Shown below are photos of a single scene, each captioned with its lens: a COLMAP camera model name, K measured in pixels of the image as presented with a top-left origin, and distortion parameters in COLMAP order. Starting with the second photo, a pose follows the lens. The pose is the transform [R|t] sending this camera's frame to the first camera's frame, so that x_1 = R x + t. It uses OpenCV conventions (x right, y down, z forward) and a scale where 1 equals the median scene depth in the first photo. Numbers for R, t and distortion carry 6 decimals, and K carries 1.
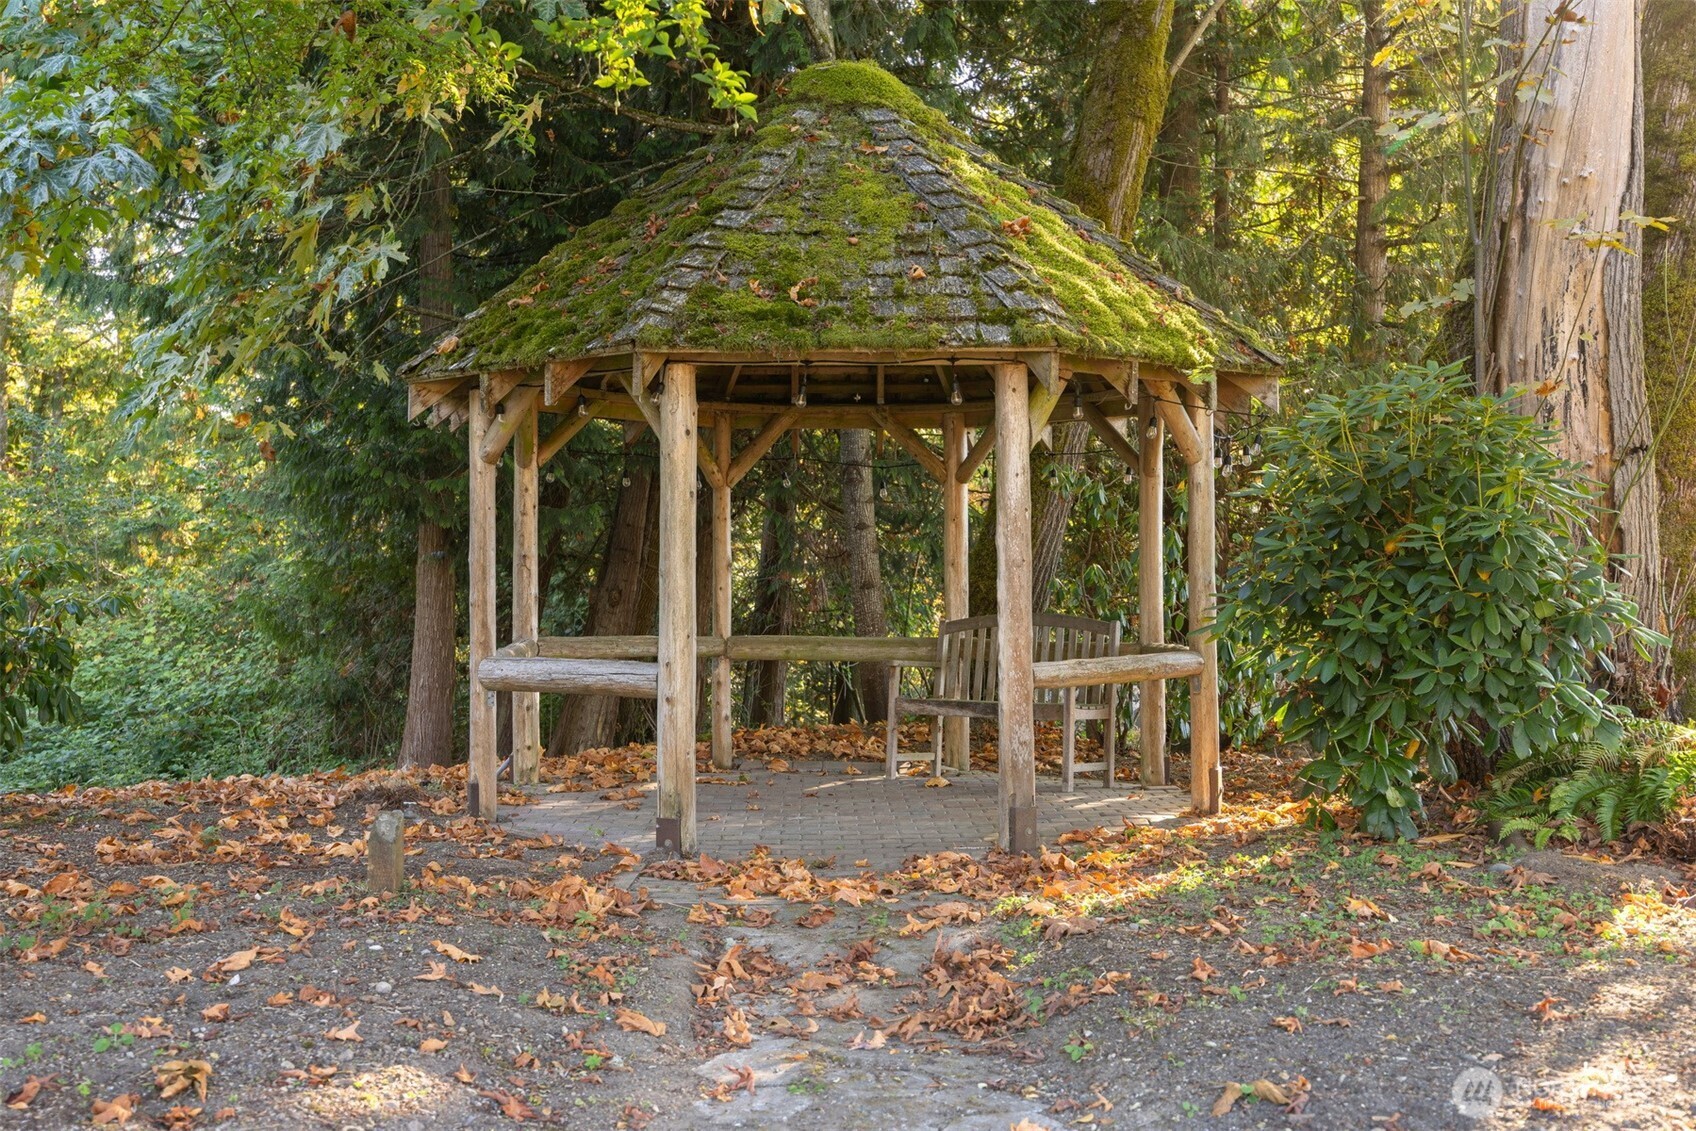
lens RADIAL K [[1706.7, 0, 847.6], [0, 1706.7, 566.9], [0, 0, 1]] dist [-0.009147, 0.000000]
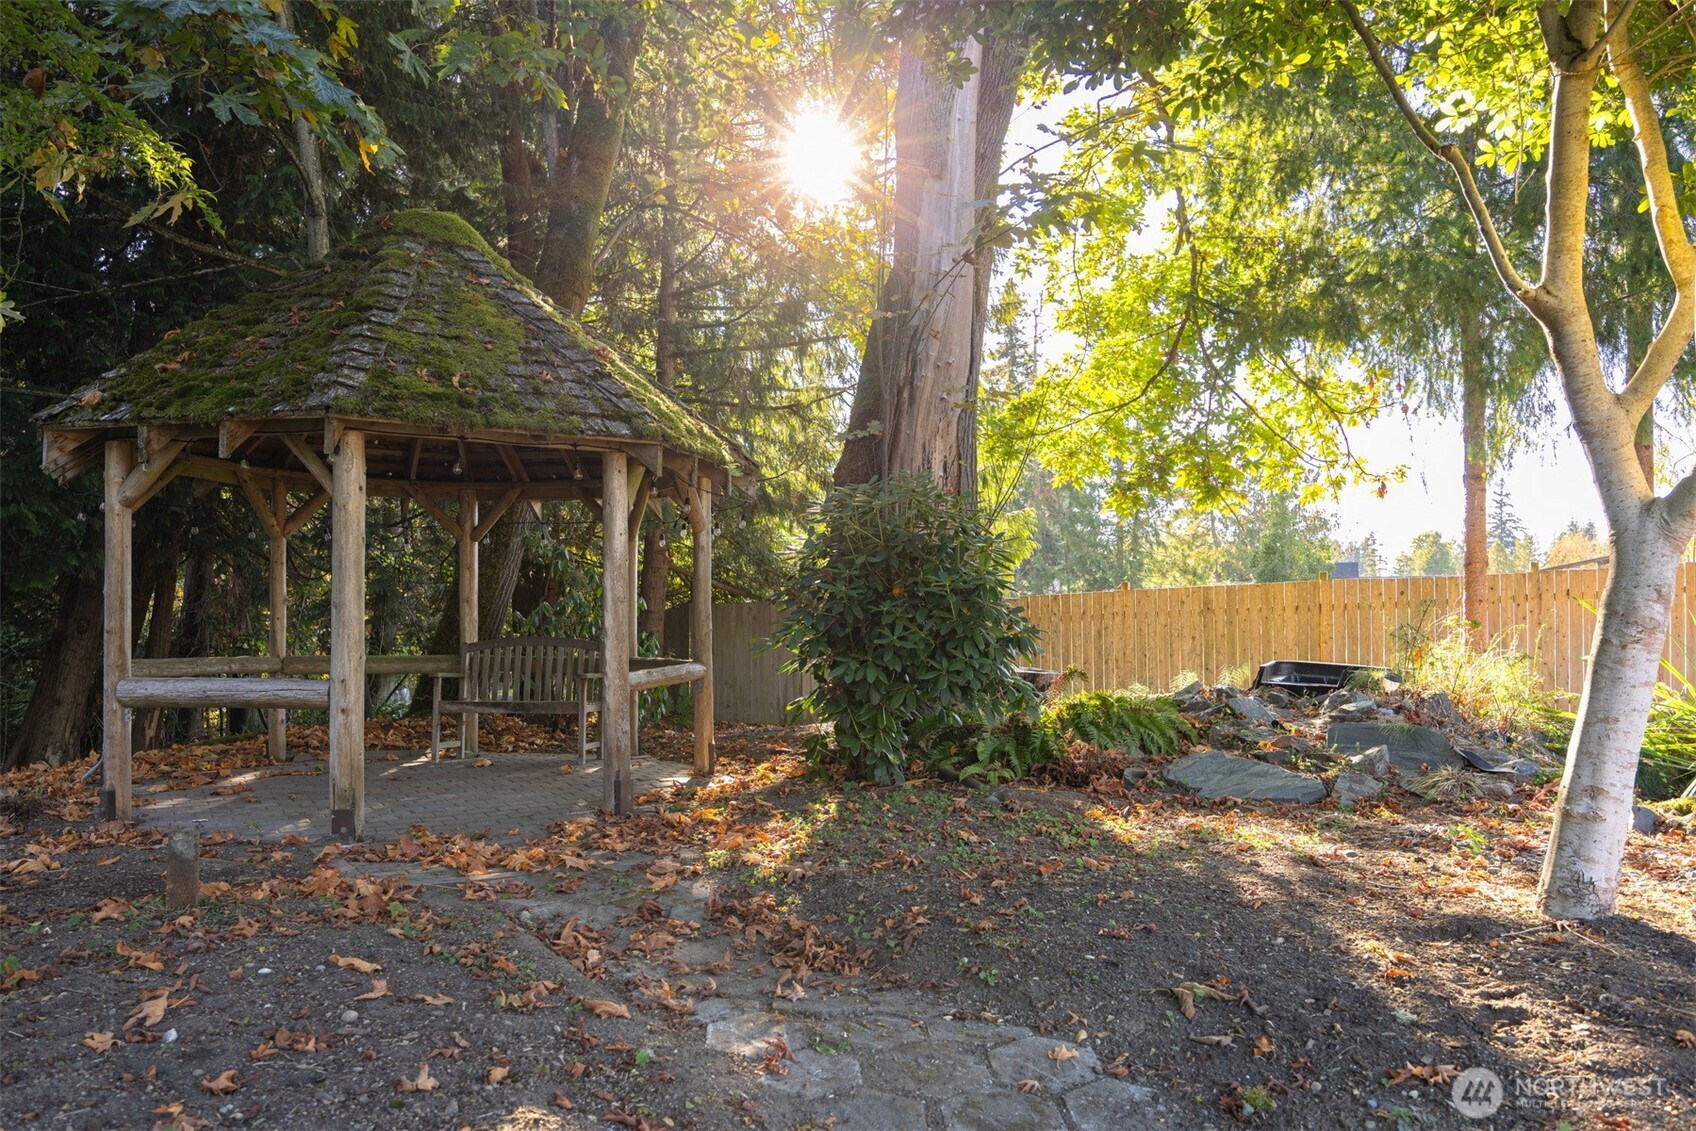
lens RADIAL K [[1103.0, 0, 853.1], [0, 1103.0, 605.5], [0, 0, 1]] dist [-0.004098, -0.002544]
pose [[0.874170, 0.008026, 0.485554, -0.161509], [-0.007918, 0.999966, -0.002276, 0.003016], [-0.485556, -0.001855, 0.874204, 0.145005]]
